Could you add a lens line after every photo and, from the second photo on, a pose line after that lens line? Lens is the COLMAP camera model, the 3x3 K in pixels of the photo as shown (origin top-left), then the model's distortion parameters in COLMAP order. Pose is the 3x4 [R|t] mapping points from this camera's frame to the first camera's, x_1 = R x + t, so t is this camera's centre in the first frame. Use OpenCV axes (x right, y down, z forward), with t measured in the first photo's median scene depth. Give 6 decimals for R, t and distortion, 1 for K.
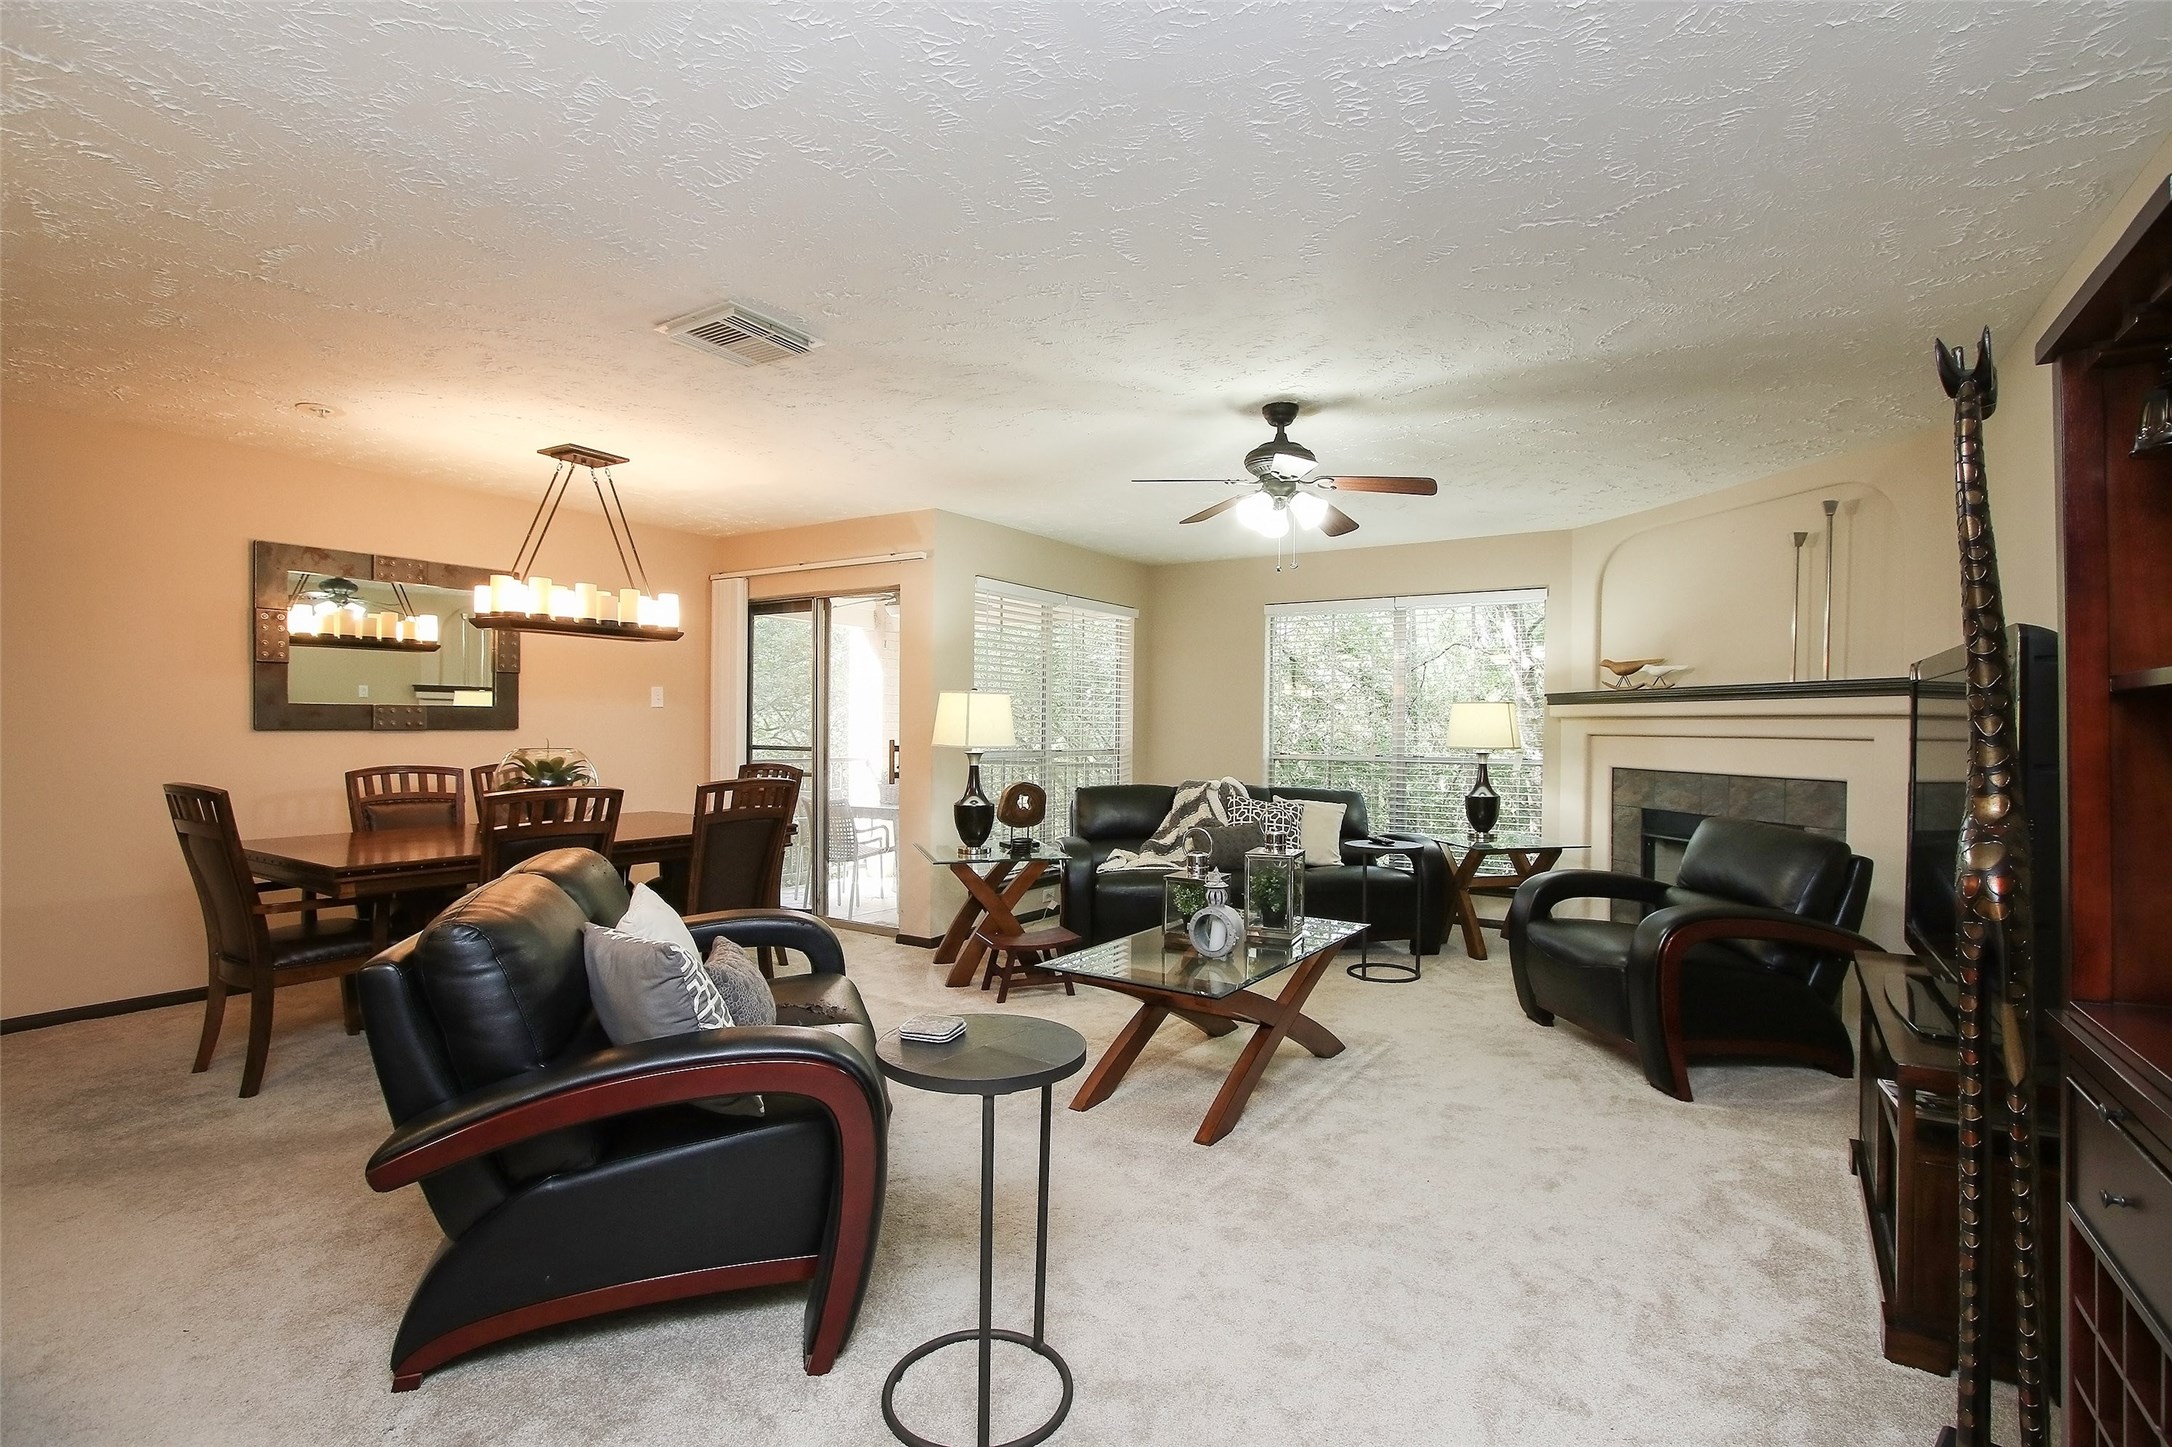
lens RADIAL K [[1002.1, 0, 1096.2], [0, 1002.1, 733.5], [0, 0, 1]] dist [-0.022192, 0.005730]
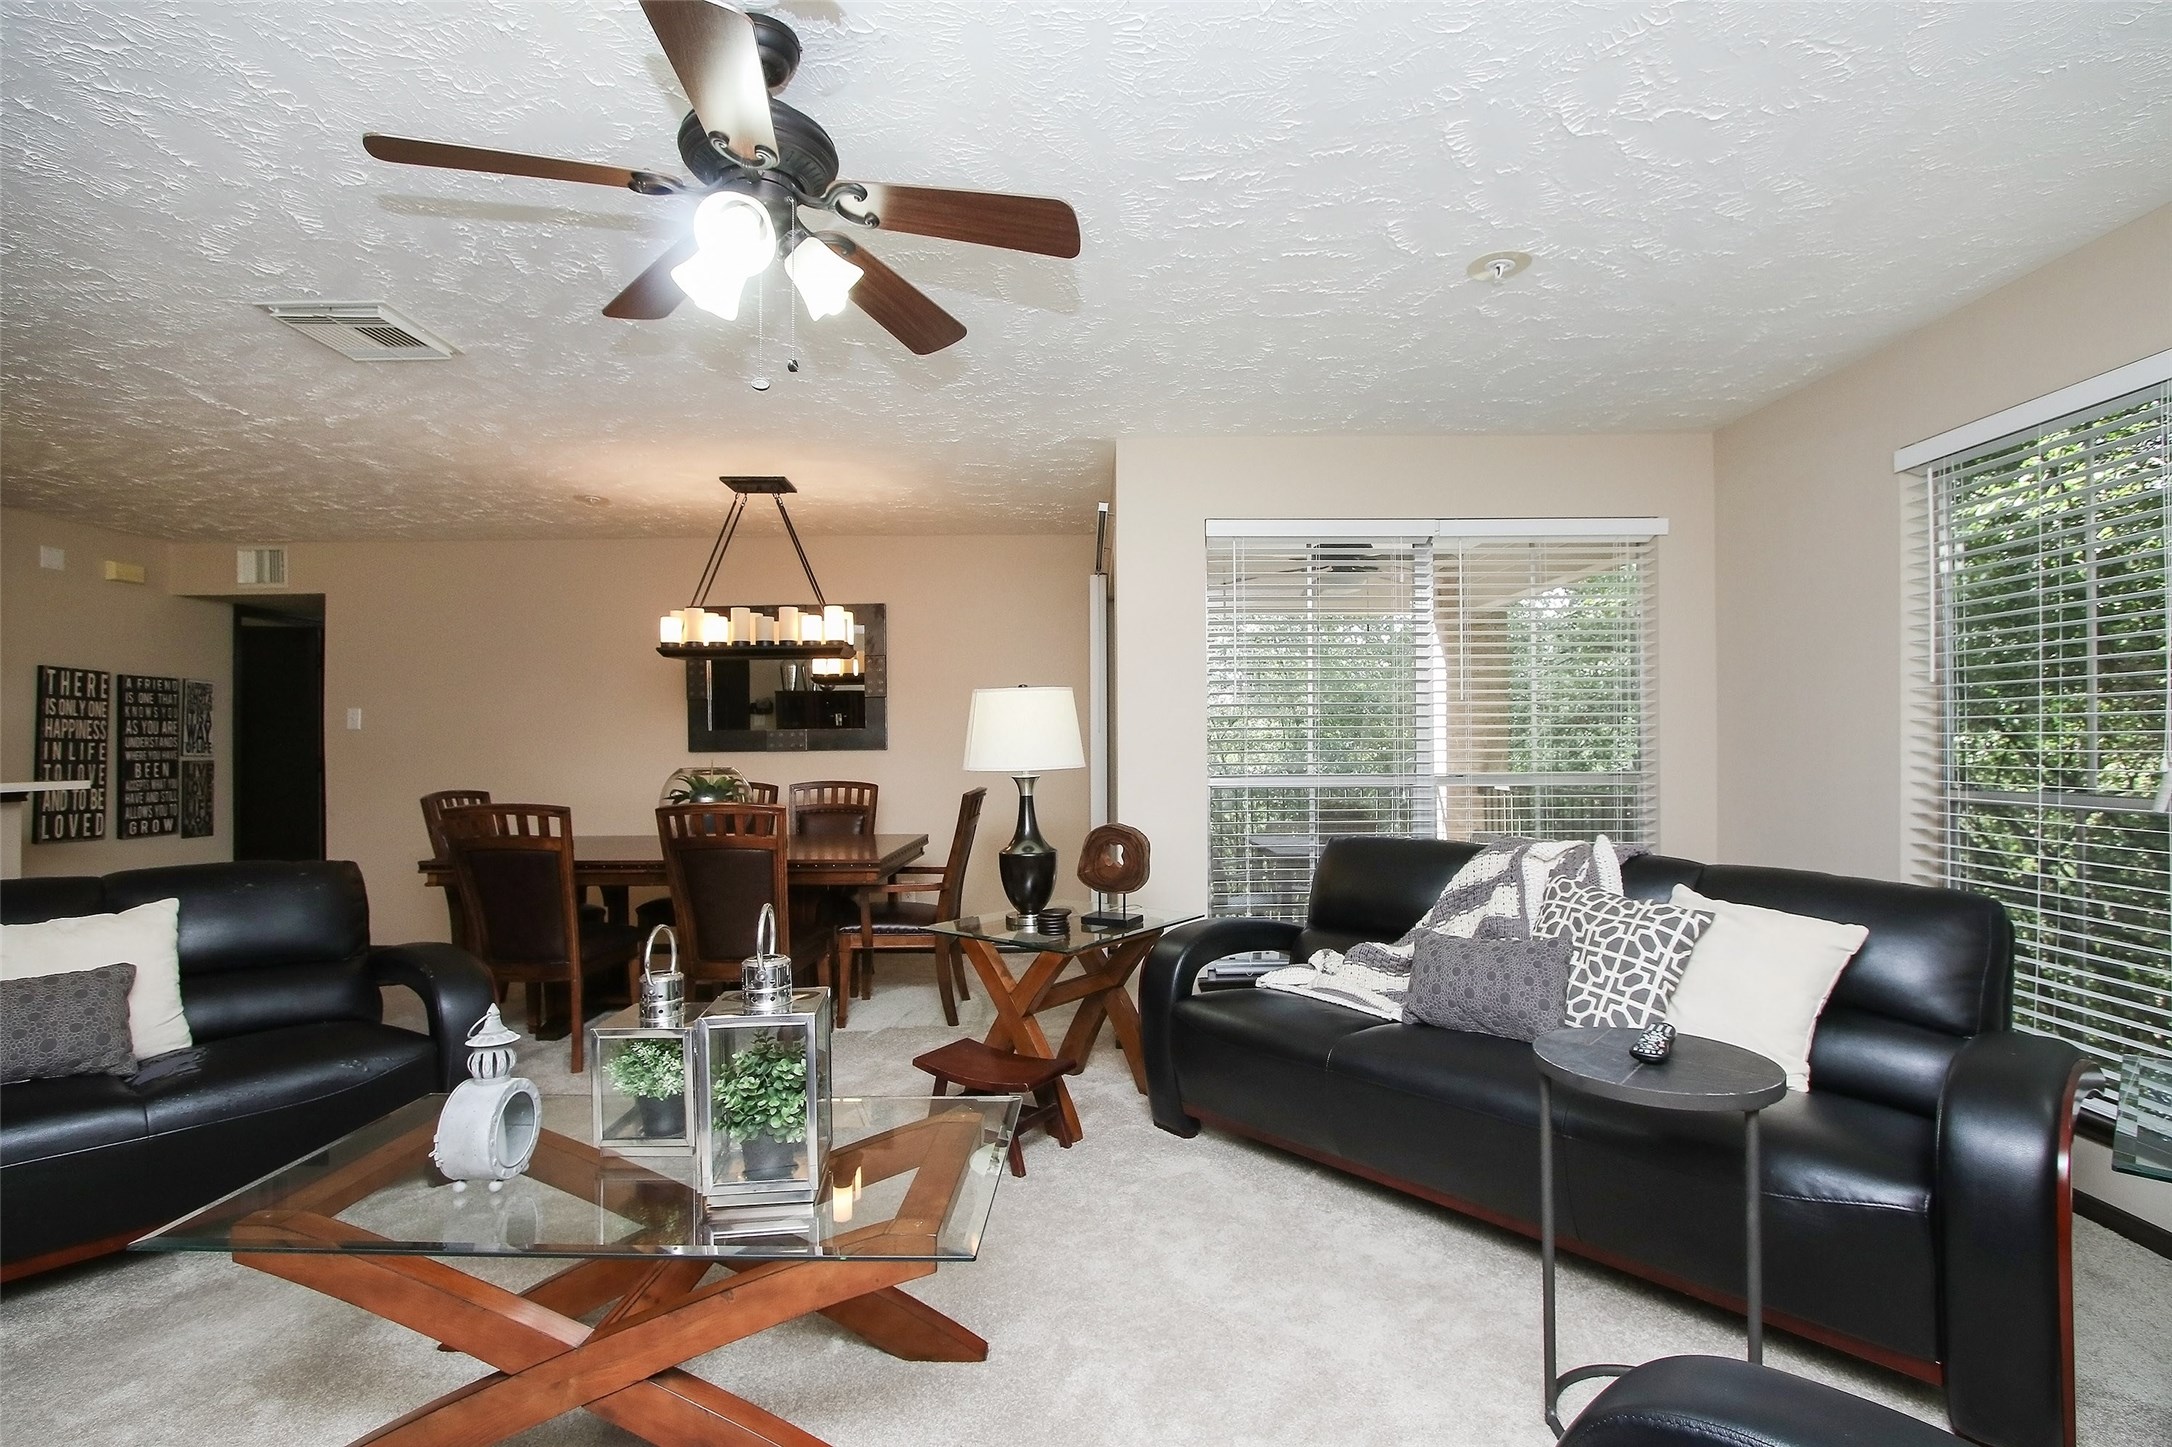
lens RADIAL K [[1002.1, 0, 1089.9], [0, 1002.1, 740.3], [0, 0, 1]] dist [-0.022192, 0.005730]
pose [[0.524307, -0.017756, -0.851344, 0.458610], [0.009999, 0.999842, -0.014695, 0.004732], [0.851471, -0.000808, 0.524402, 0.640522]]
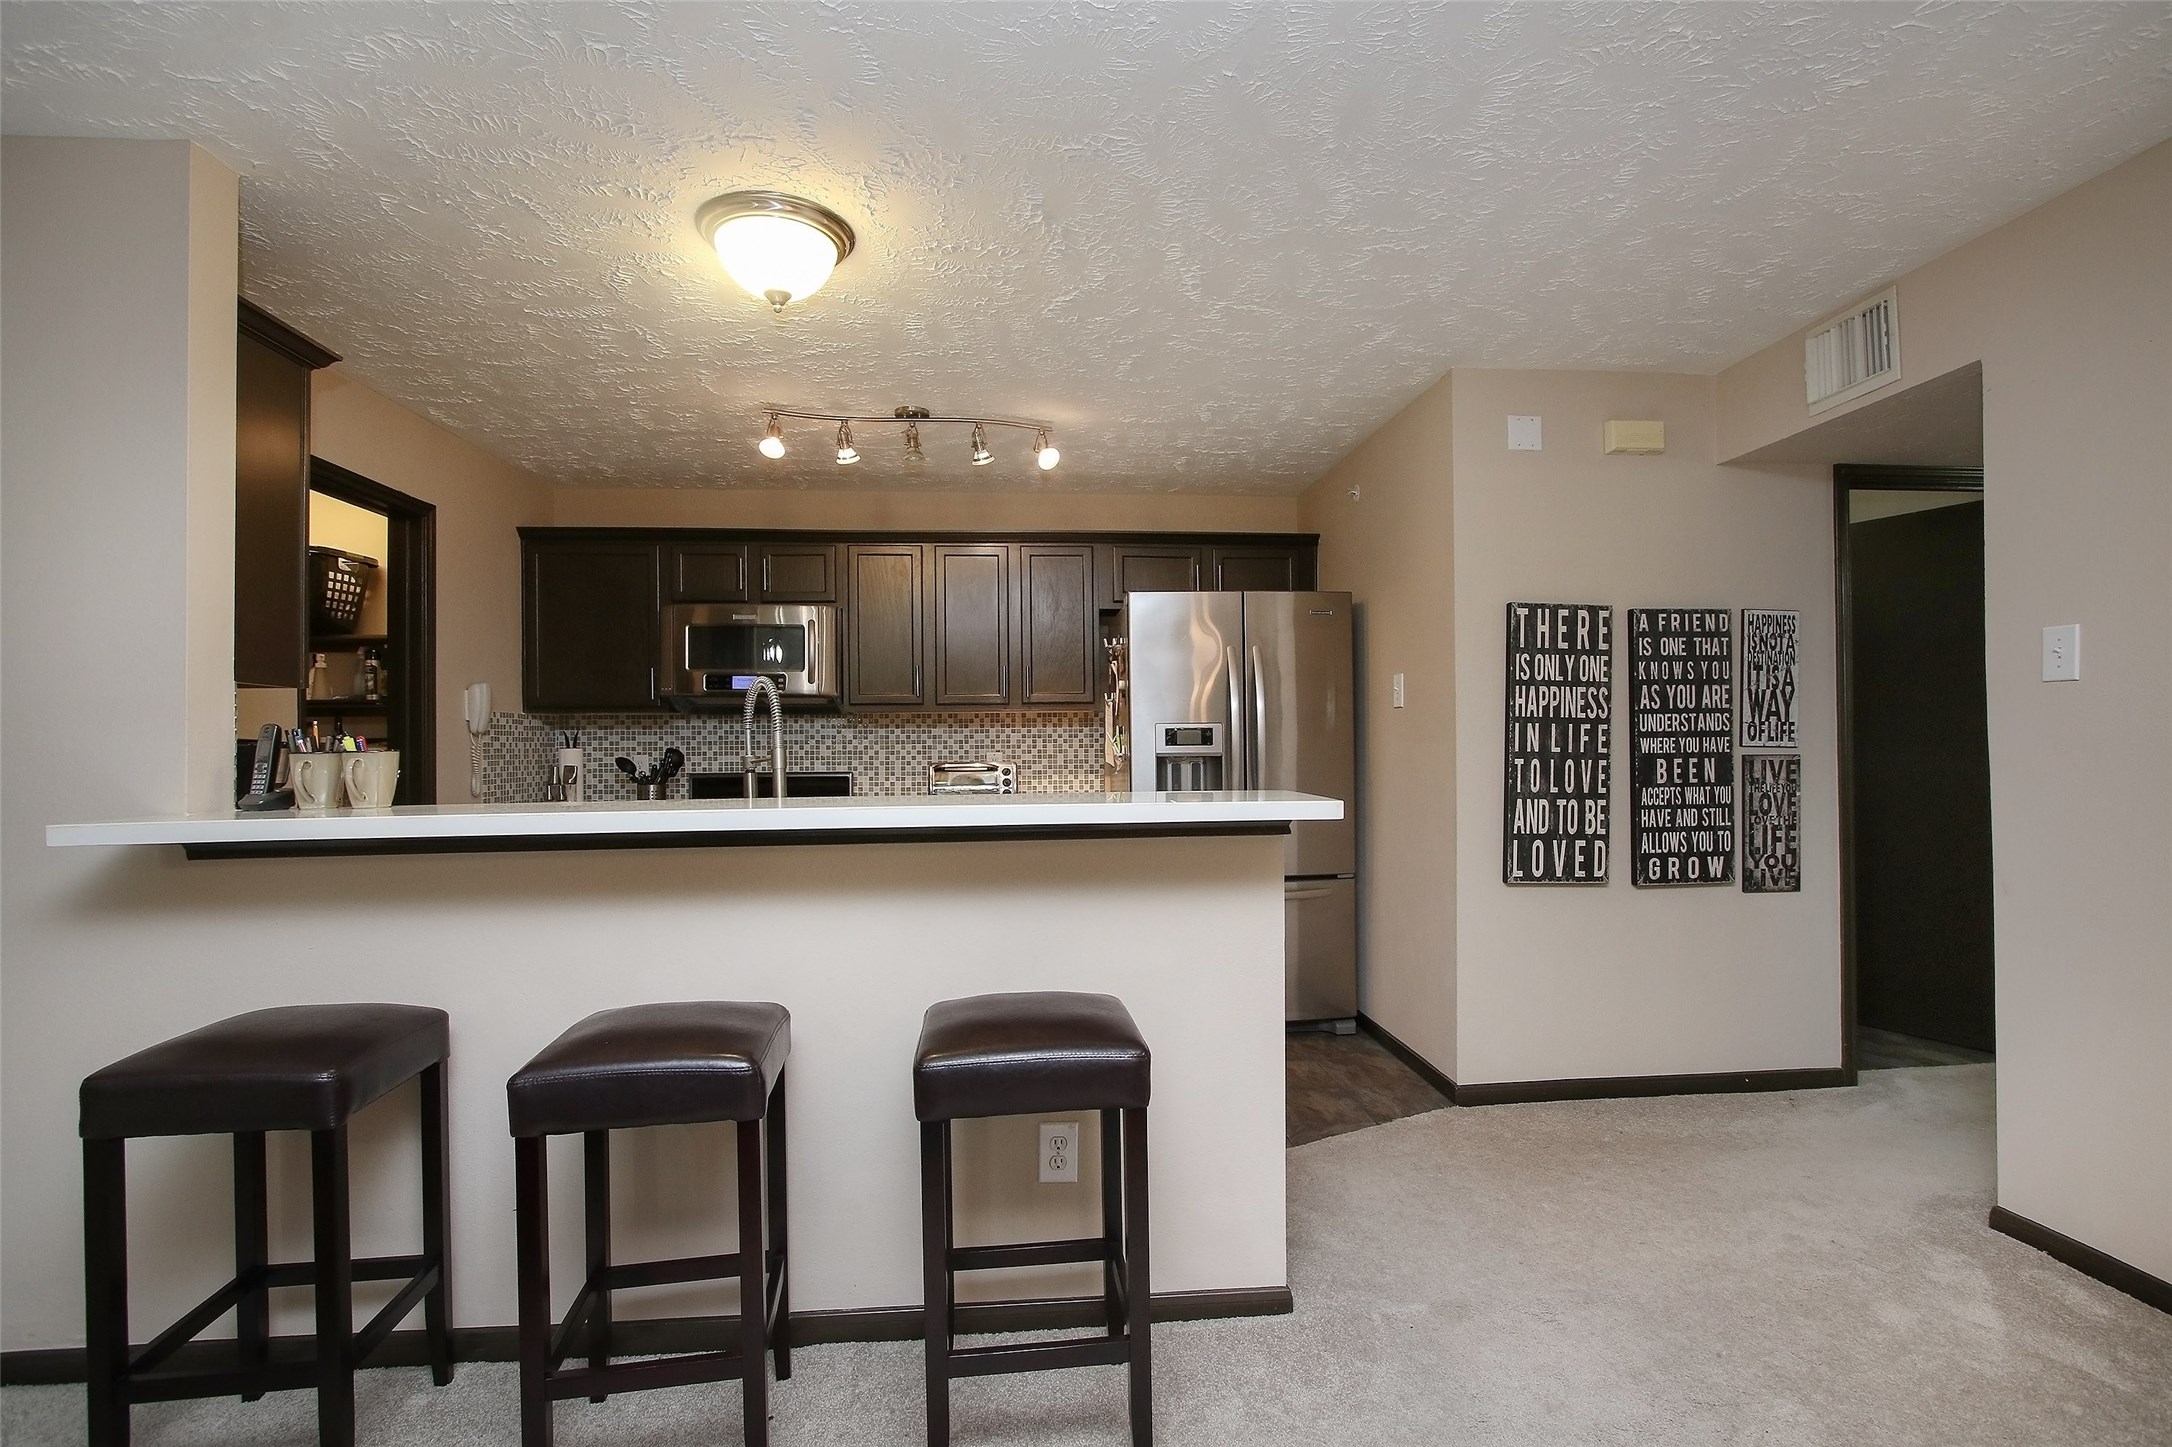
lens RADIAL K [[1002.1, 0, 1087.6], [0, 1002.1, 733.7], [0, 0, 1]] dist [-0.022192, 0.005730]
pose [[-0.802588, -0.010396, -0.596443, -0.330059], [-0.002295, 0.999895, -0.014339, -0.002429], [0.596529, -0.010139, -0.802527, 0.611692]]
